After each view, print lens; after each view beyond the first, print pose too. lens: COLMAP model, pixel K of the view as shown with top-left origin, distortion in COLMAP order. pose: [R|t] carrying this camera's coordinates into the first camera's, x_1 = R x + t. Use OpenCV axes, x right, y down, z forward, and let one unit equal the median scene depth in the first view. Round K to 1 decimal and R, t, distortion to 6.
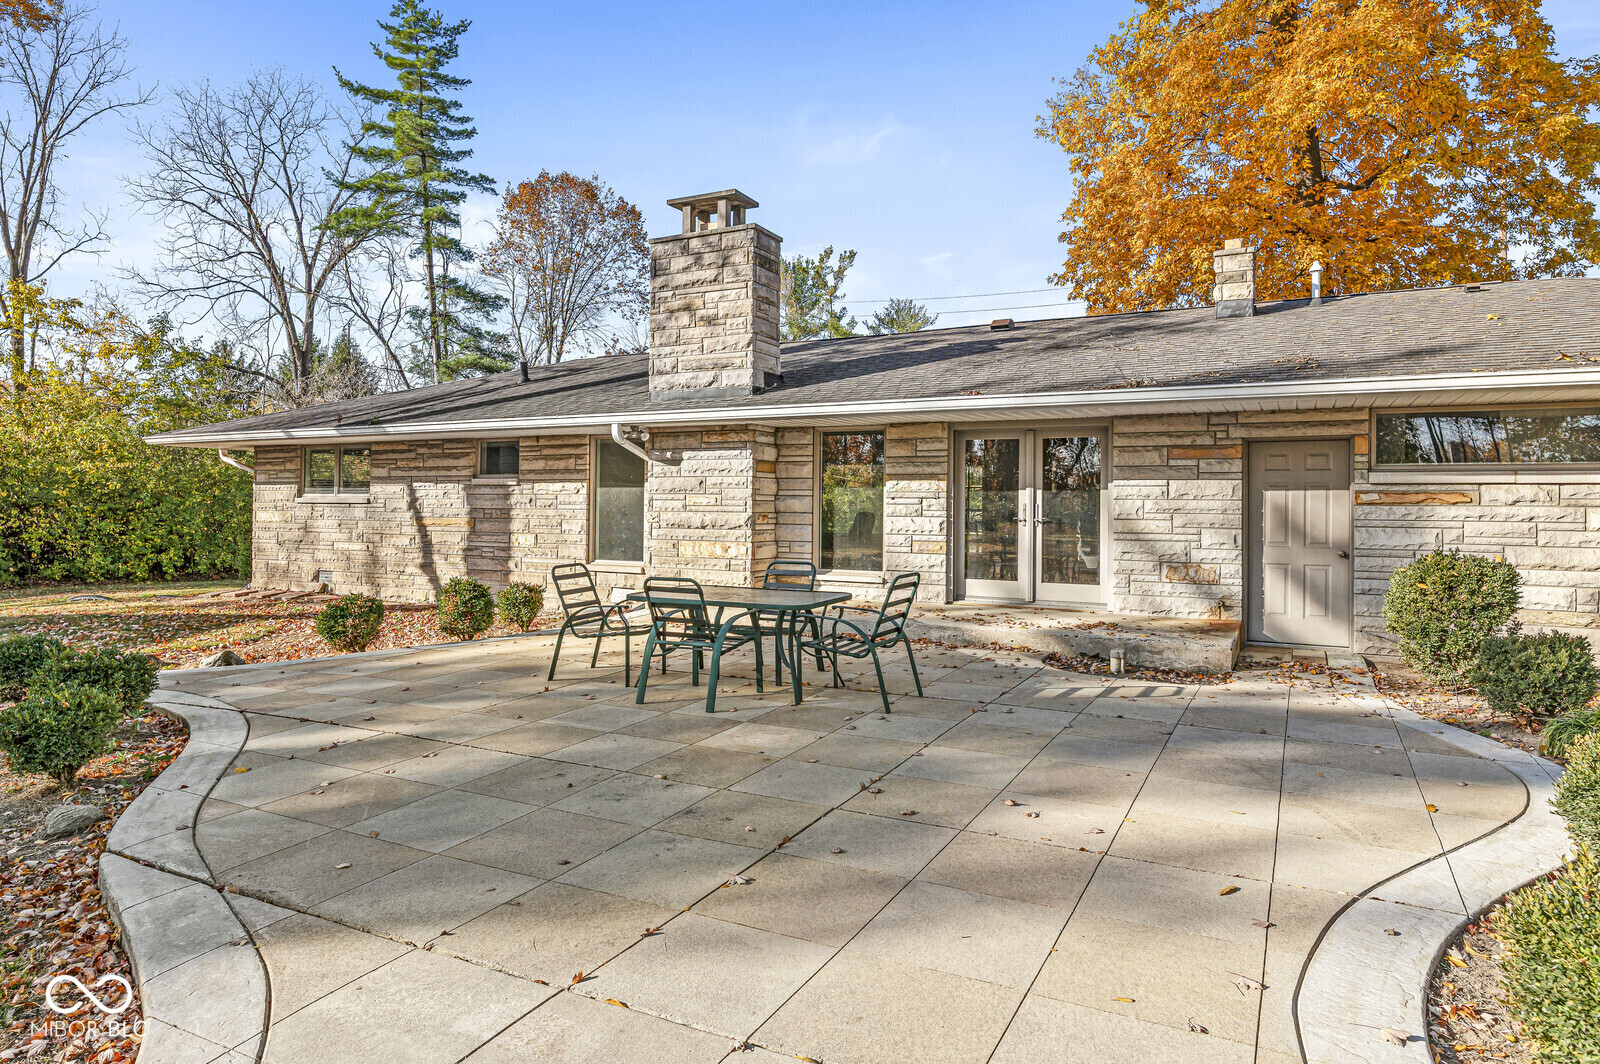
lens RADIAL K [[954.9, 0, 805.1], [0, 954.9, 500.2], [0, 0, 1]] dist [-0.003663, -0.002003]
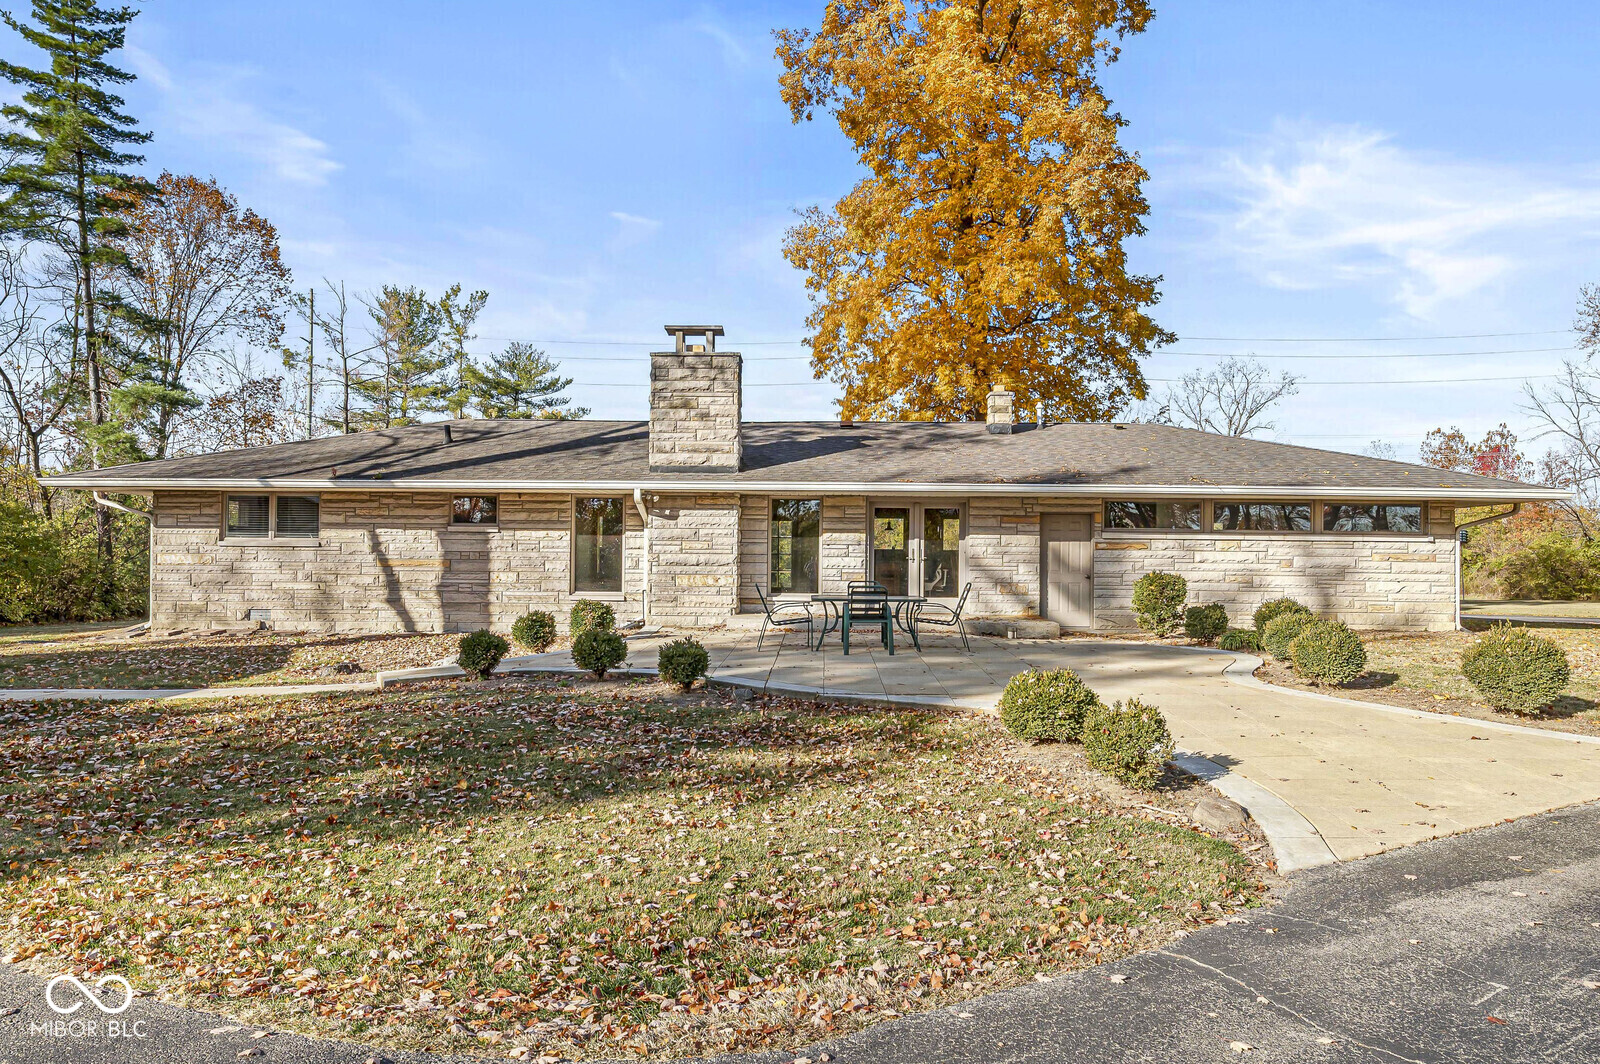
lens RADIAL K [[1029.7, 0, 798.8], [0, 1029.7, 560.9], [0, 0, 1]] dist [-0.002749, -0.000068]
pose [[0.895241, -0.000562, 0.445582, -0.541799], [-0.004309, 0.999942, 0.009920, 0.005973], [-0.445561, -0.010801, 0.895186, -0.350504]]
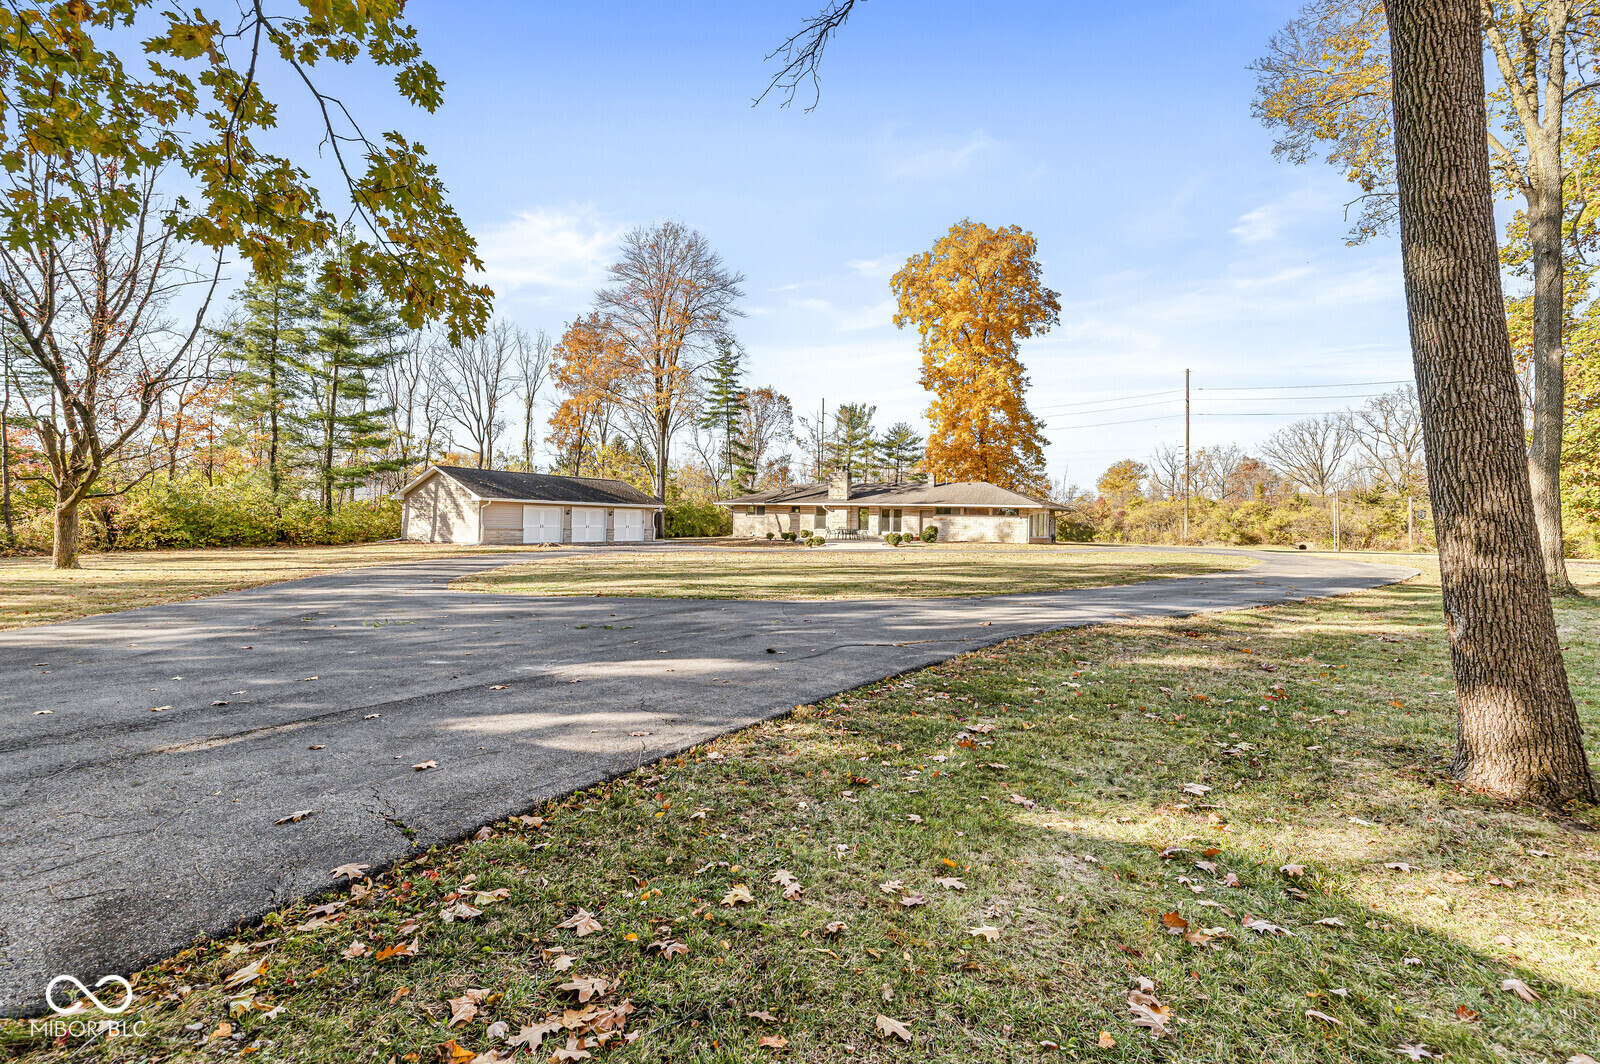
lens RADIAL K [[700.2, 0, 800.0], [0, 700.2, 532.0], [0, 0, 1]] dist [-0.000401, 0.000019]
pose [[0.997275, 0.013377, -0.072552, -0.022385], [-0.011539, 0.999603, 0.025685, -0.018989], [0.072867, -0.024777, 0.997034, -2.778593]]
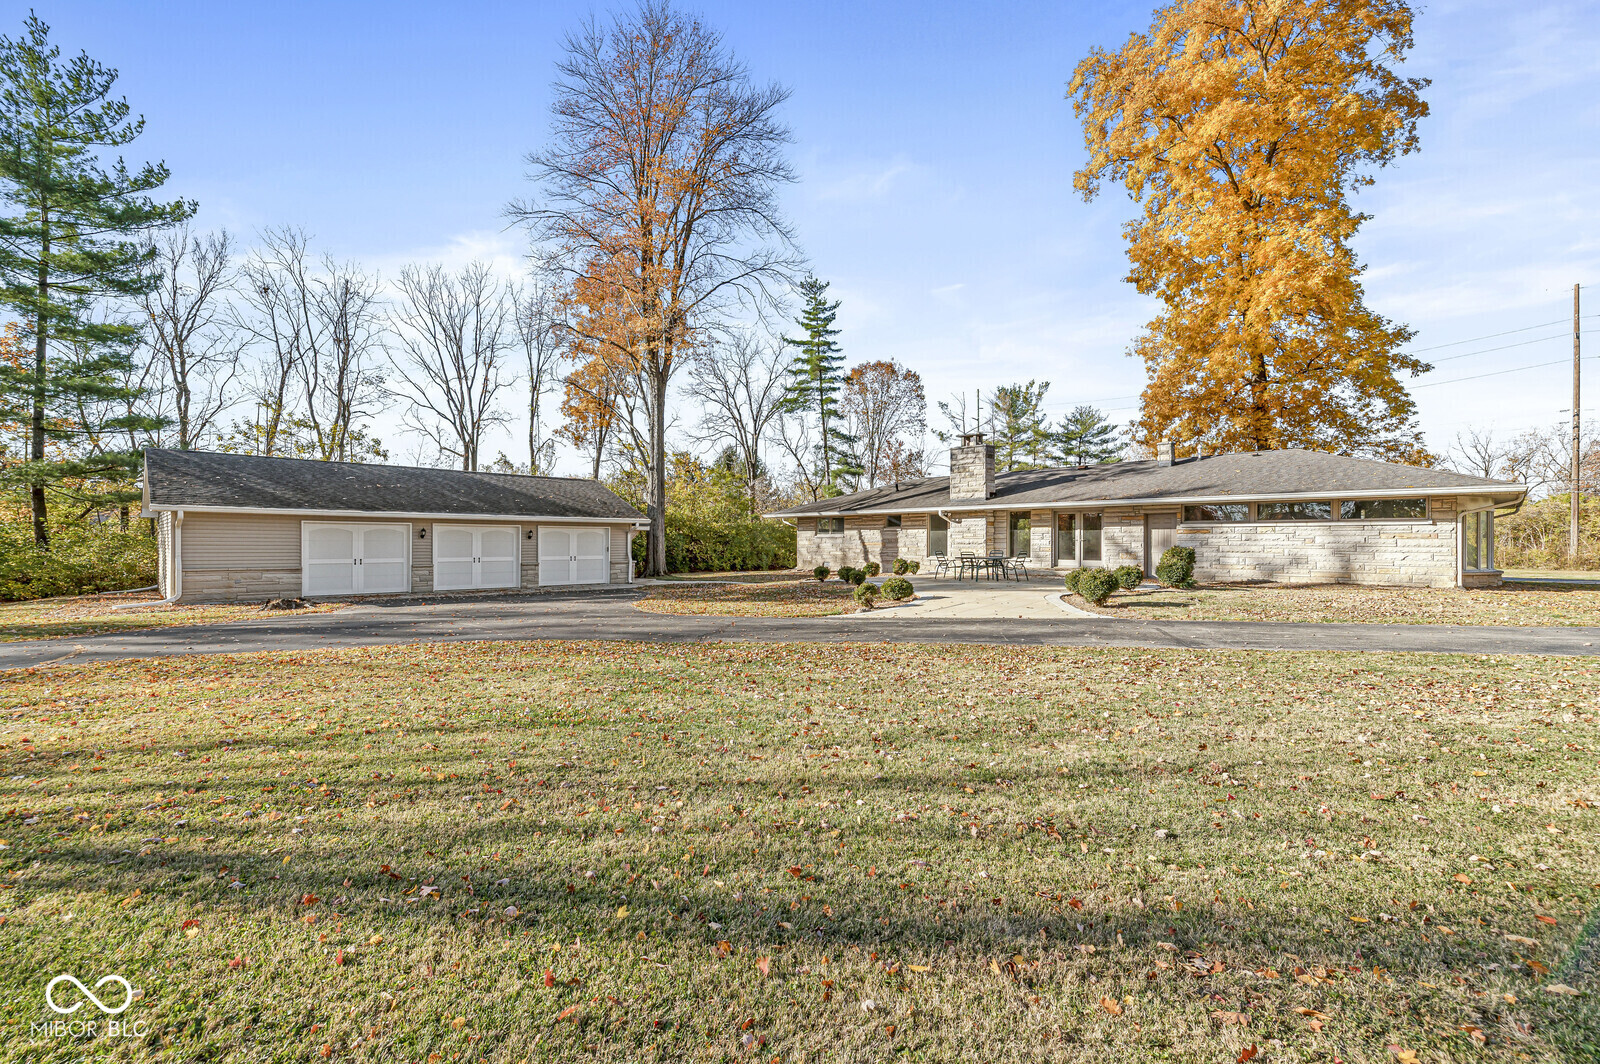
lens RADIAL K [[688.6, 0, 805.2], [0, 688.6, 557.4], [0, 0, 1]] dist [0.000406, 0.000121]
pose [[0.952717, -0.000921, -0.303859, 0.053087], [0.009966, 0.999552, 0.028216, 0.004216], [0.303697, -0.029910, 0.952299, -1.052527]]
